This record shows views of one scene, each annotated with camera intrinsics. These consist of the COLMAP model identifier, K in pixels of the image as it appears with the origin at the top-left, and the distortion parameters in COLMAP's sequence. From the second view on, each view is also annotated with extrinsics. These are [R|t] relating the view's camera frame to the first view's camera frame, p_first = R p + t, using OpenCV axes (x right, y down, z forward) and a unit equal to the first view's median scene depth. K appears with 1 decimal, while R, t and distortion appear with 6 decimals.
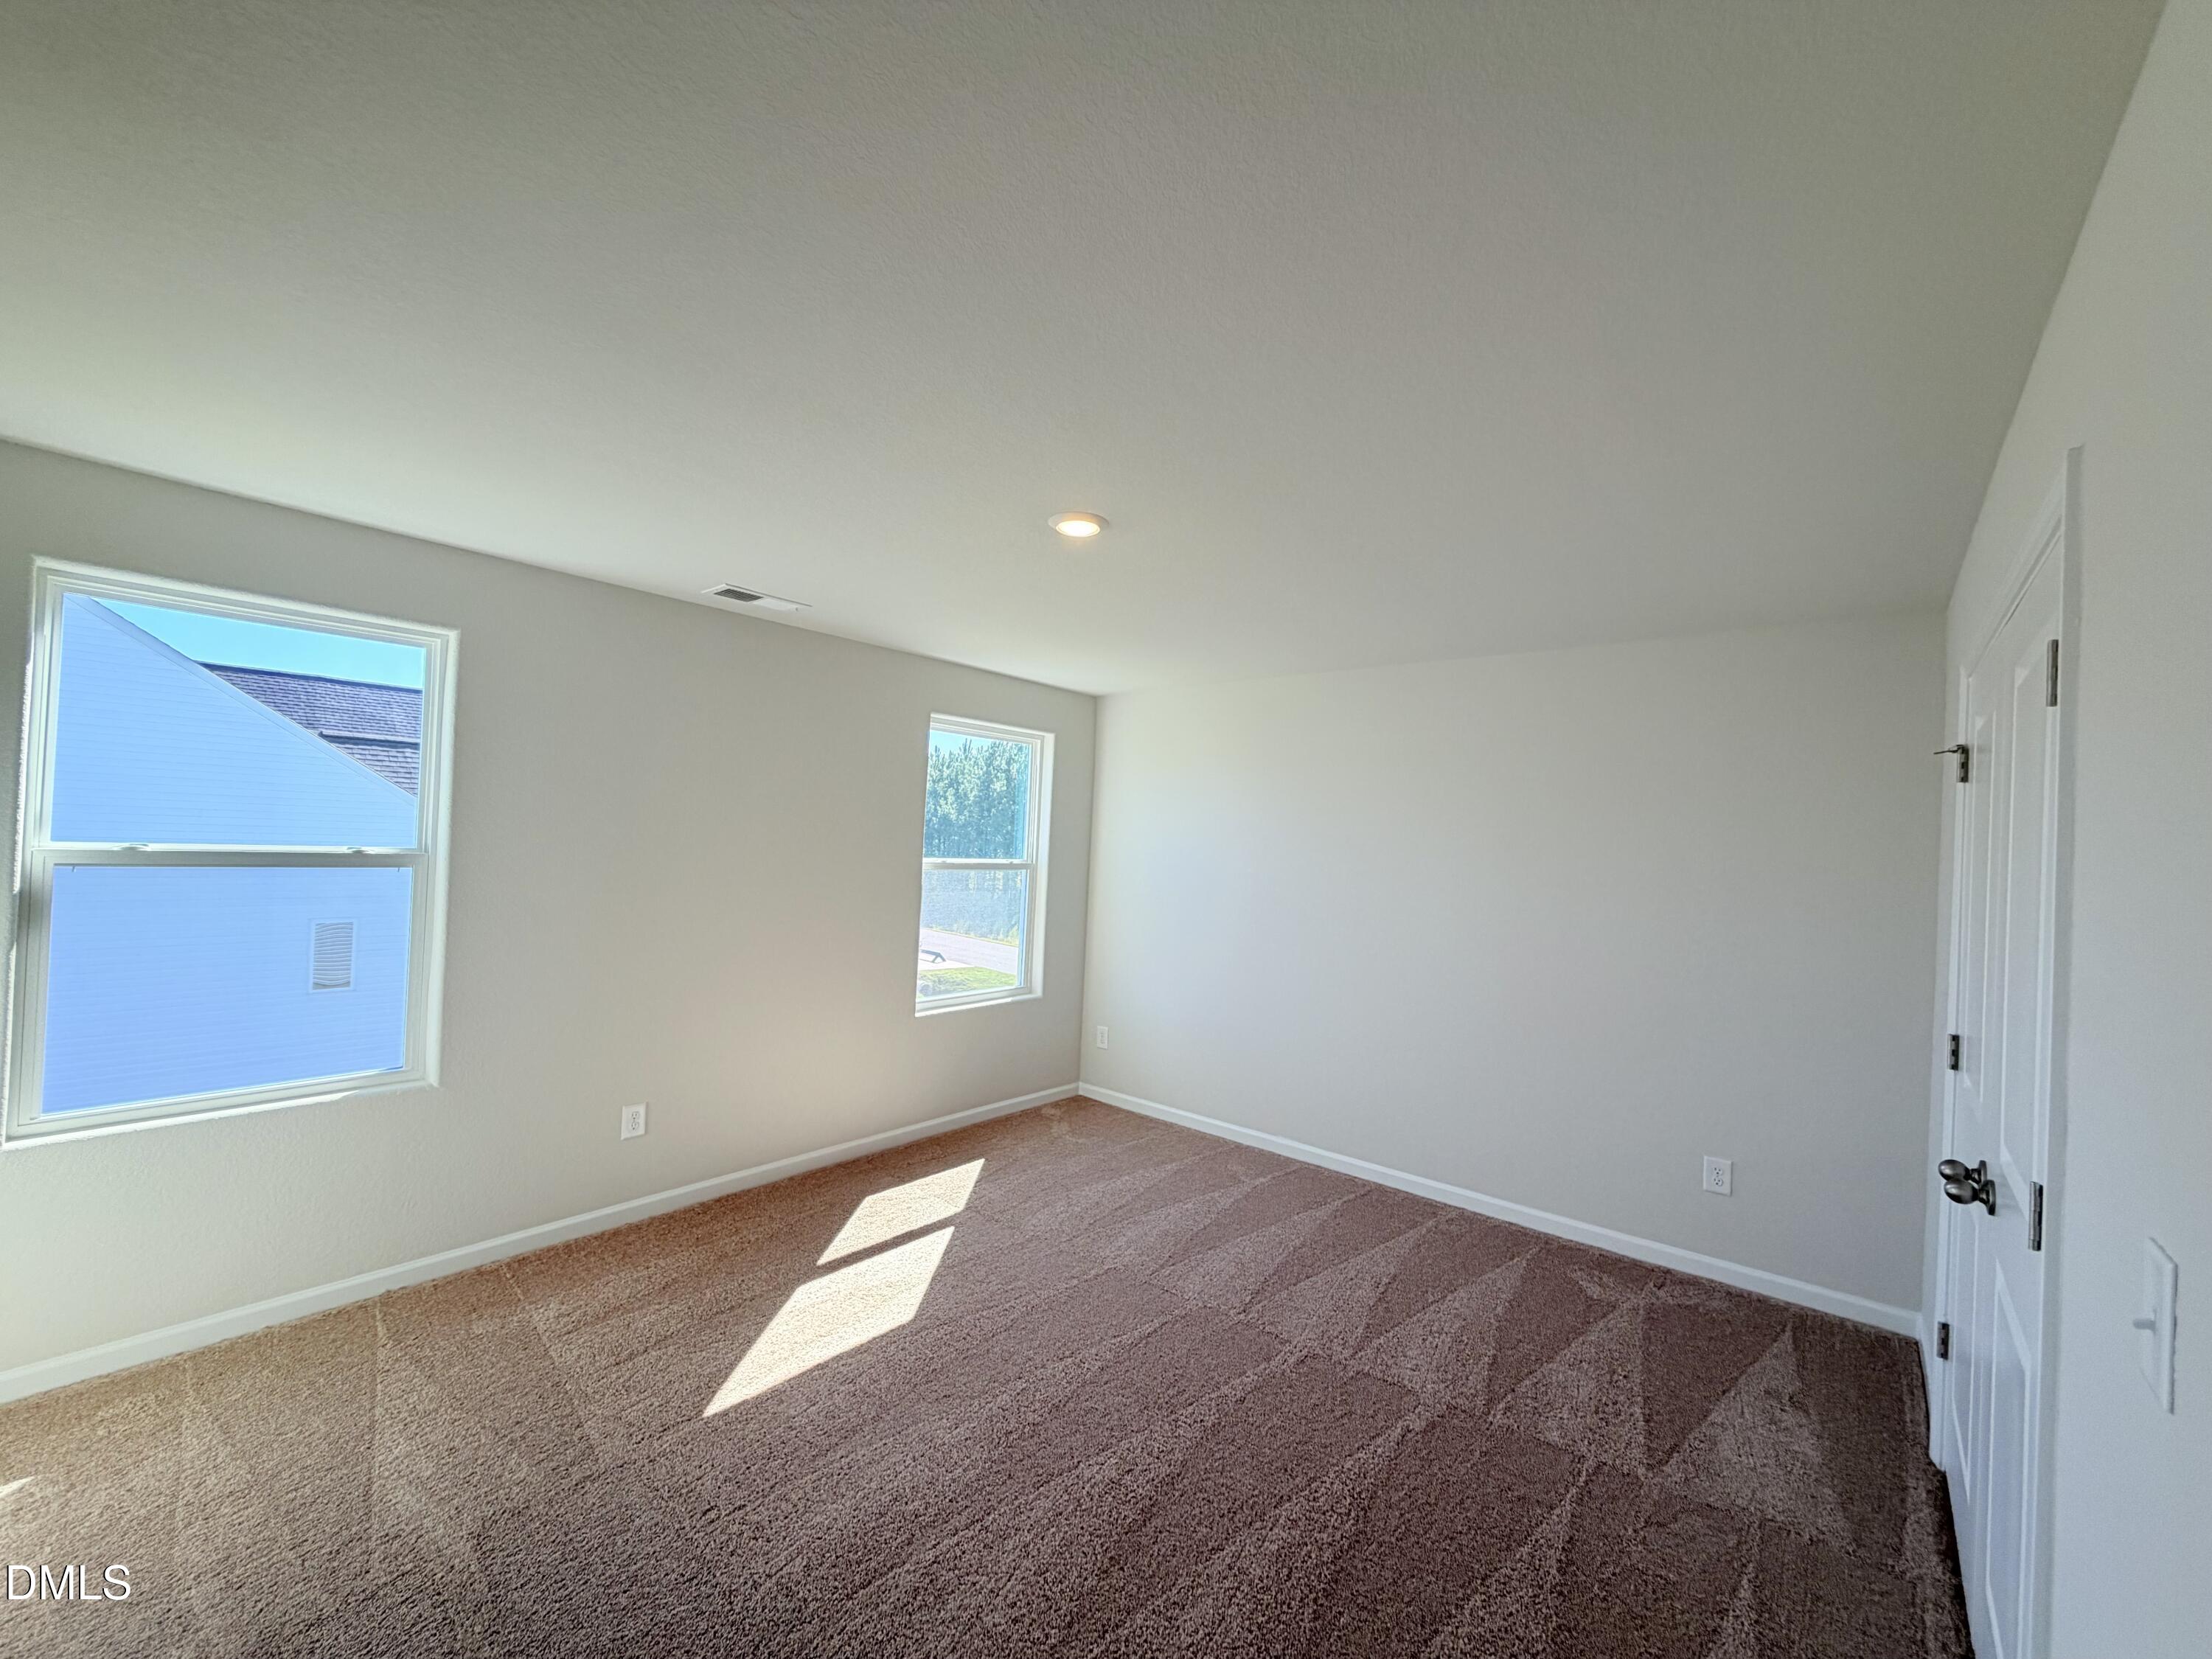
lens RADIAL K [[892.0, 0, 1111.8], [0, 892.0, 828.2], [0, 0, 1]] dist [0.000528, 0.000142]
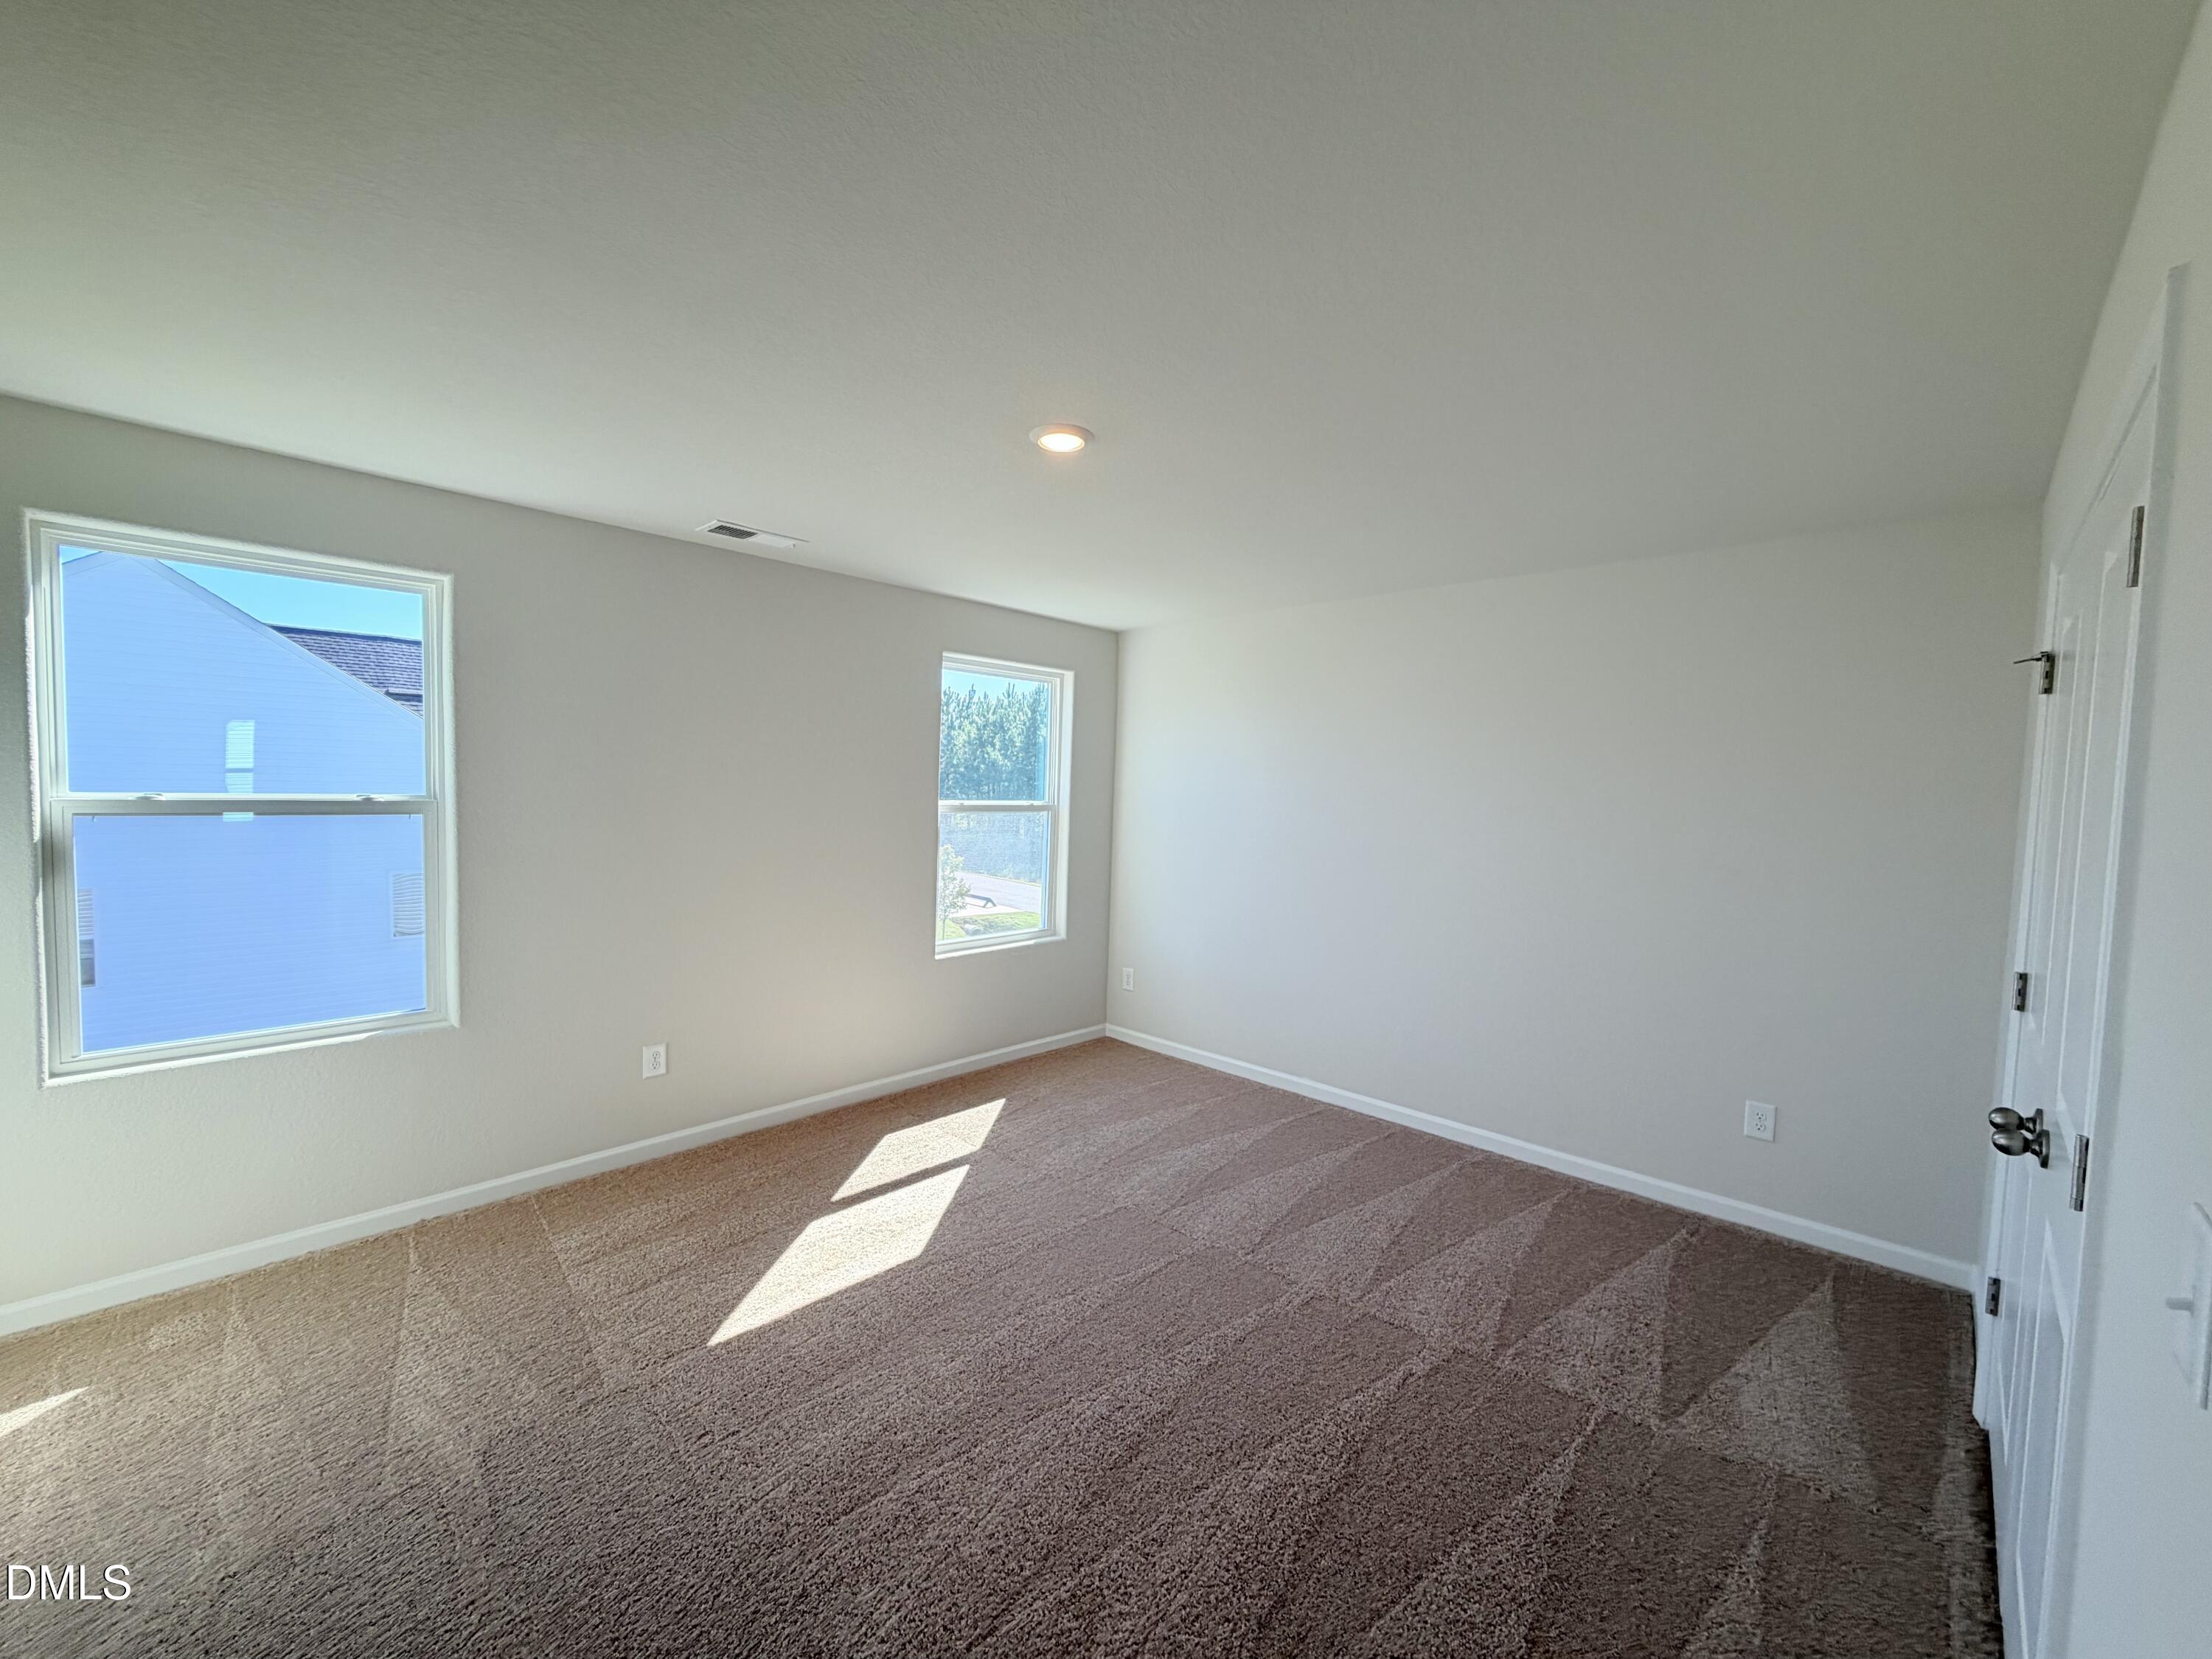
lens RADIAL K [[895.9, 0, 1106.0], [0, 895.9, 829.5], [0, 0, 1]] dist [0.000792, 0.000062]
pose [[0.998128, -0.012225, -0.059930, 0.065543], [0.016015, 0.997874, 0.063181, 0.012139], [0.059030, -0.064022, 0.996201, 0.040653]]
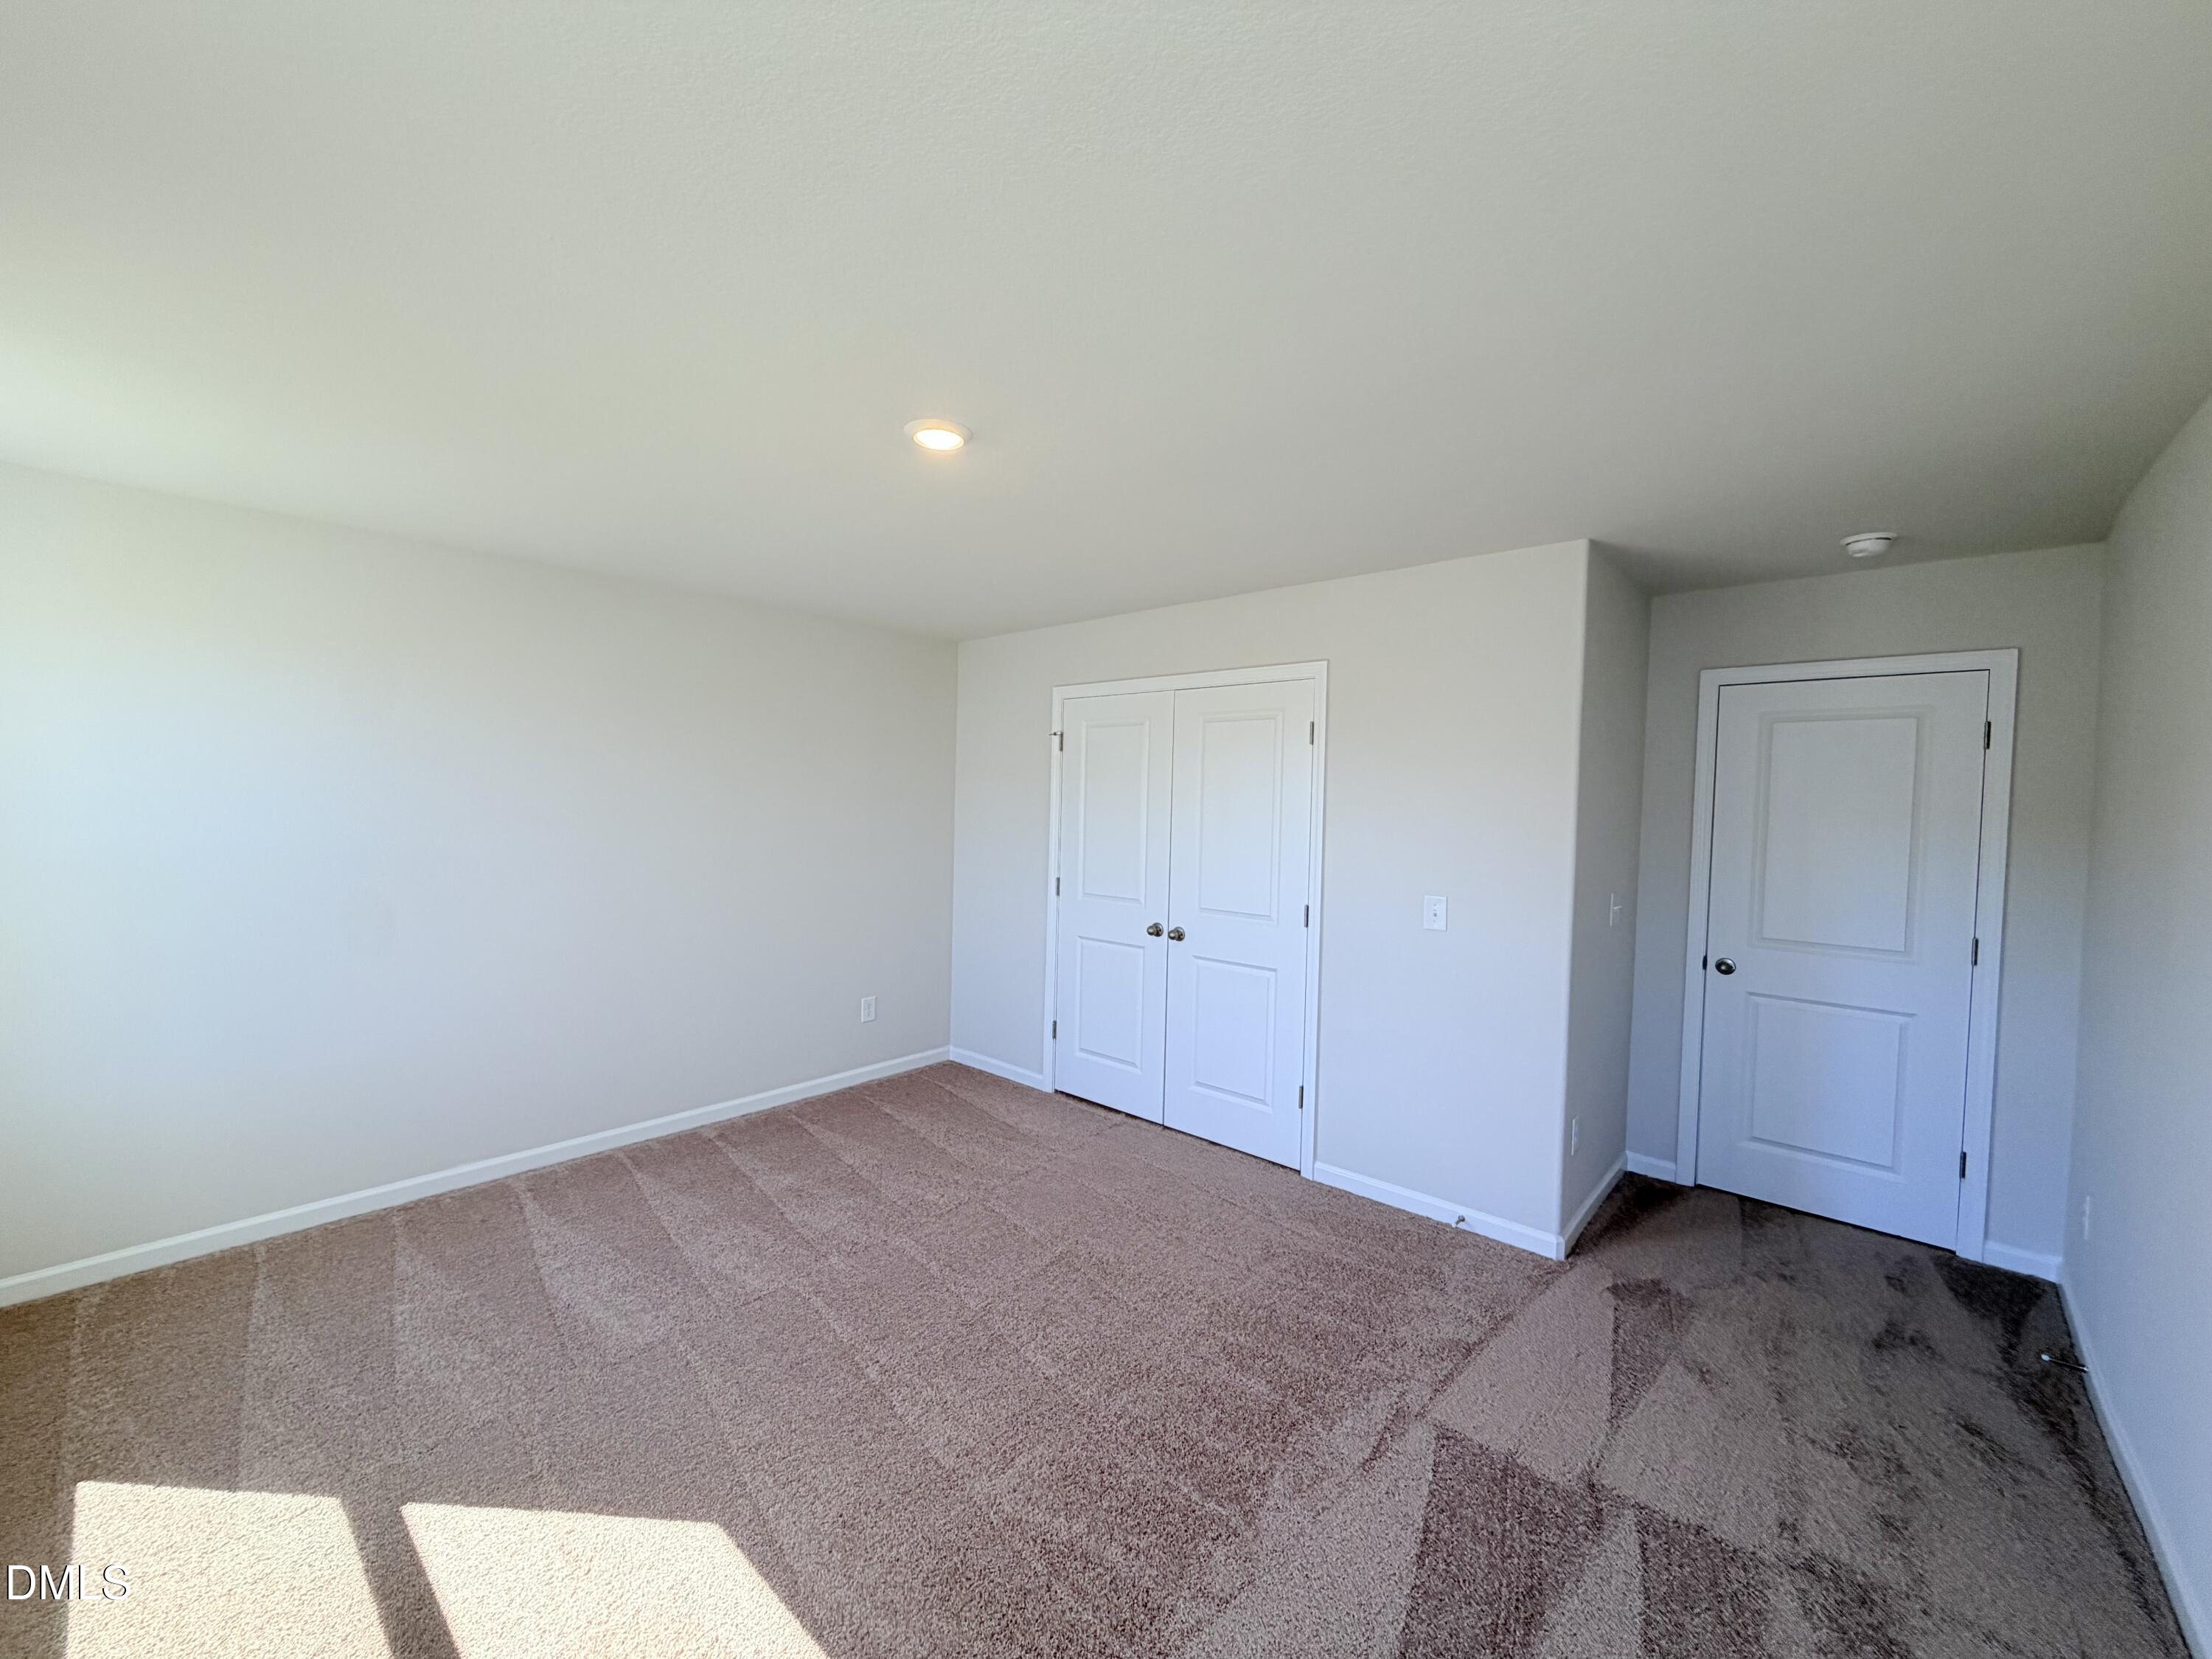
lens RADIAL K [[877.4, 0, 1097.4], [0, 877.4, 824.4], [0, 0, 1]] dist [0.001797, 0.000162]
pose [[0.021479, -0.067311, 0.997501, -1.017674], [-0.036201, 0.997024, 0.068059, -0.026912], [-0.999114, -0.037572, 0.018978, 0.883680]]
